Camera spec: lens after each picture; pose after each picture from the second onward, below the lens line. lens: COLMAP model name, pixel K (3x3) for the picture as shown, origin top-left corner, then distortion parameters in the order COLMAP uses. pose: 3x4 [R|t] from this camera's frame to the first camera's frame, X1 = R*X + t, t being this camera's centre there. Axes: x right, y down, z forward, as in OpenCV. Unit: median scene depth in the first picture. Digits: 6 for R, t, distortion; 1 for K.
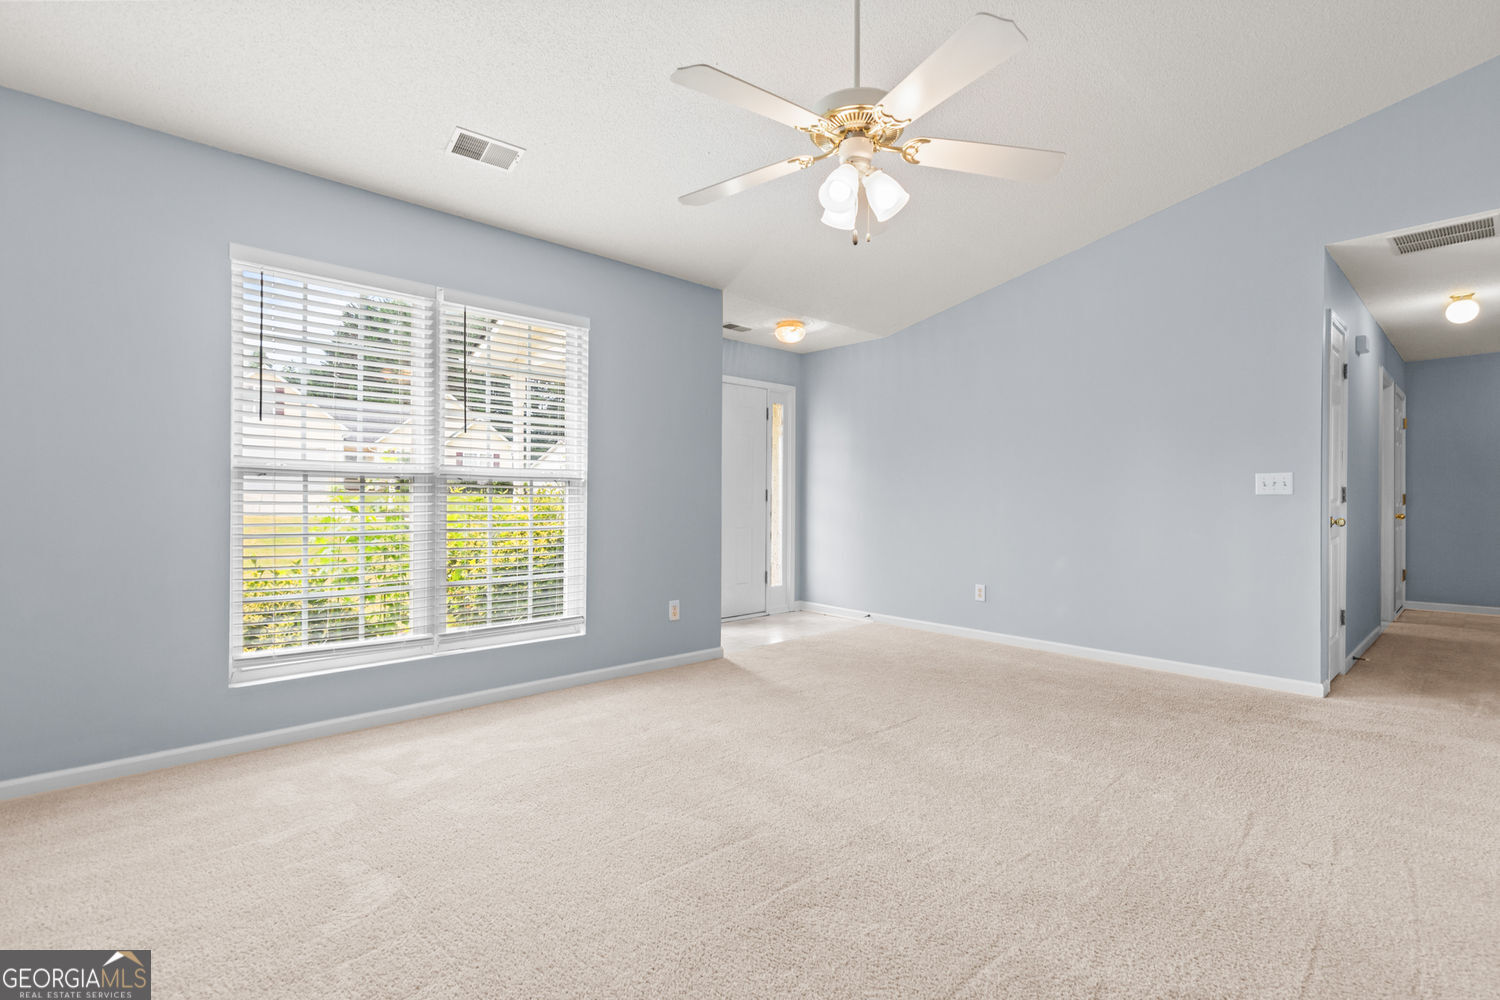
lens RADIAL K [[691.8, 0, 769.6], [0, 691.8, 496.0], [0, 0, 1]] dist [0.004476, -0.000055]
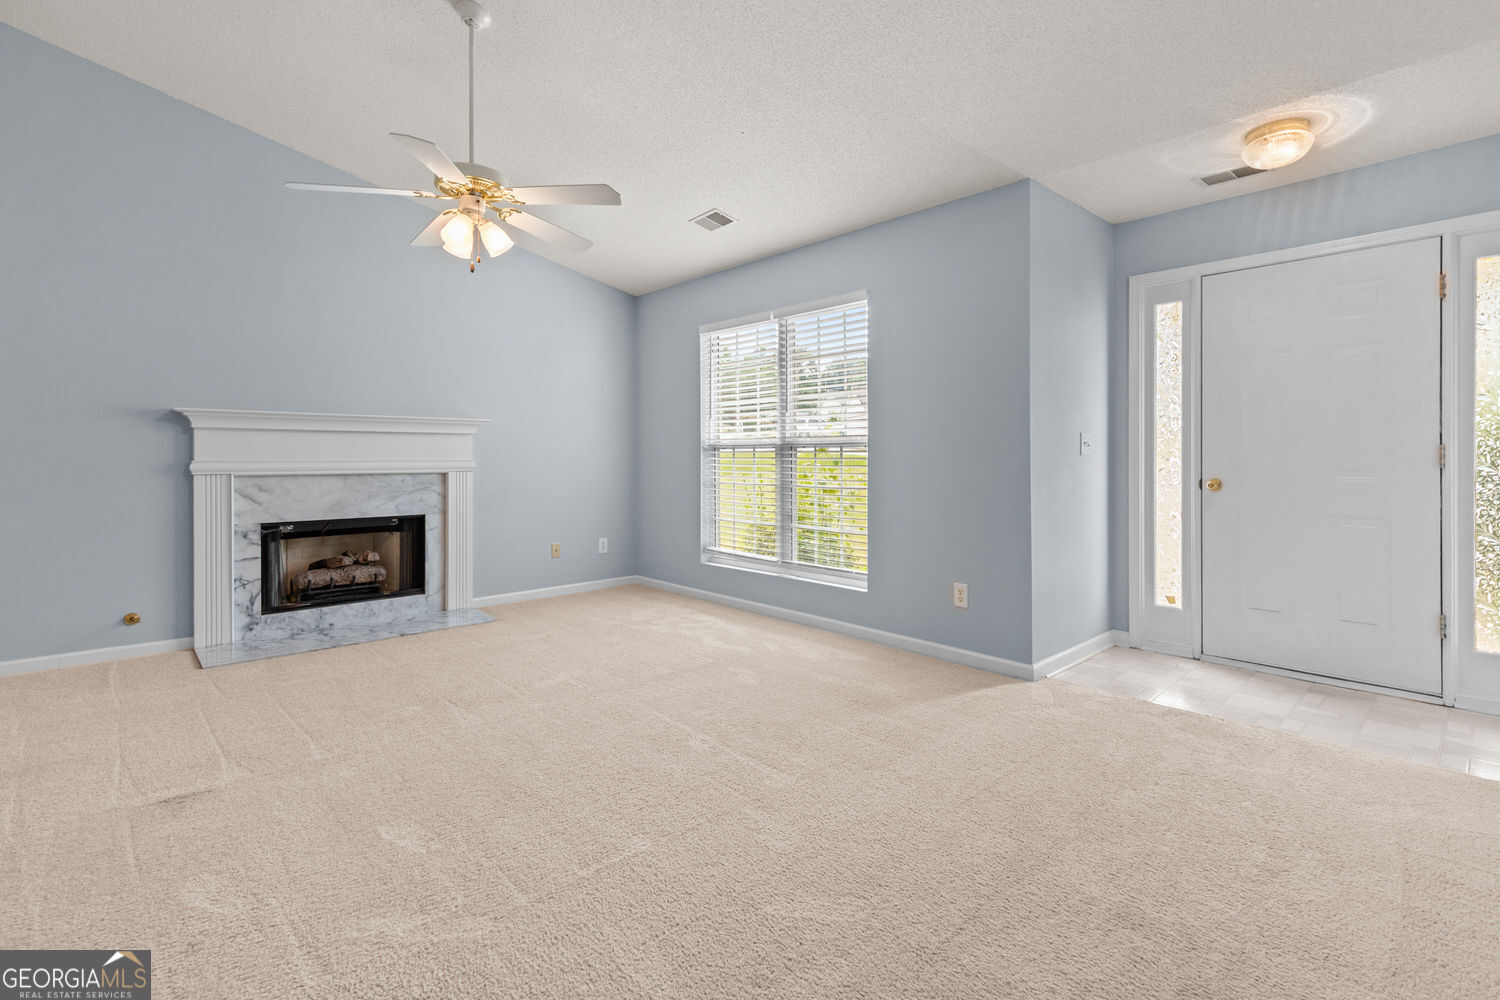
lens RADIAL K [[690.8, 0, 750.2], [0, 690.8, 461.3], [0, 0, 1]] dist [0.001132, 0.000043]
pose [[-0.011099, 0.000862, -0.999938, 0.838055], [0.006527, 0.999978, 0.000790, -0.000325], [0.999917, -0.006518, -0.011105, 0.894564]]
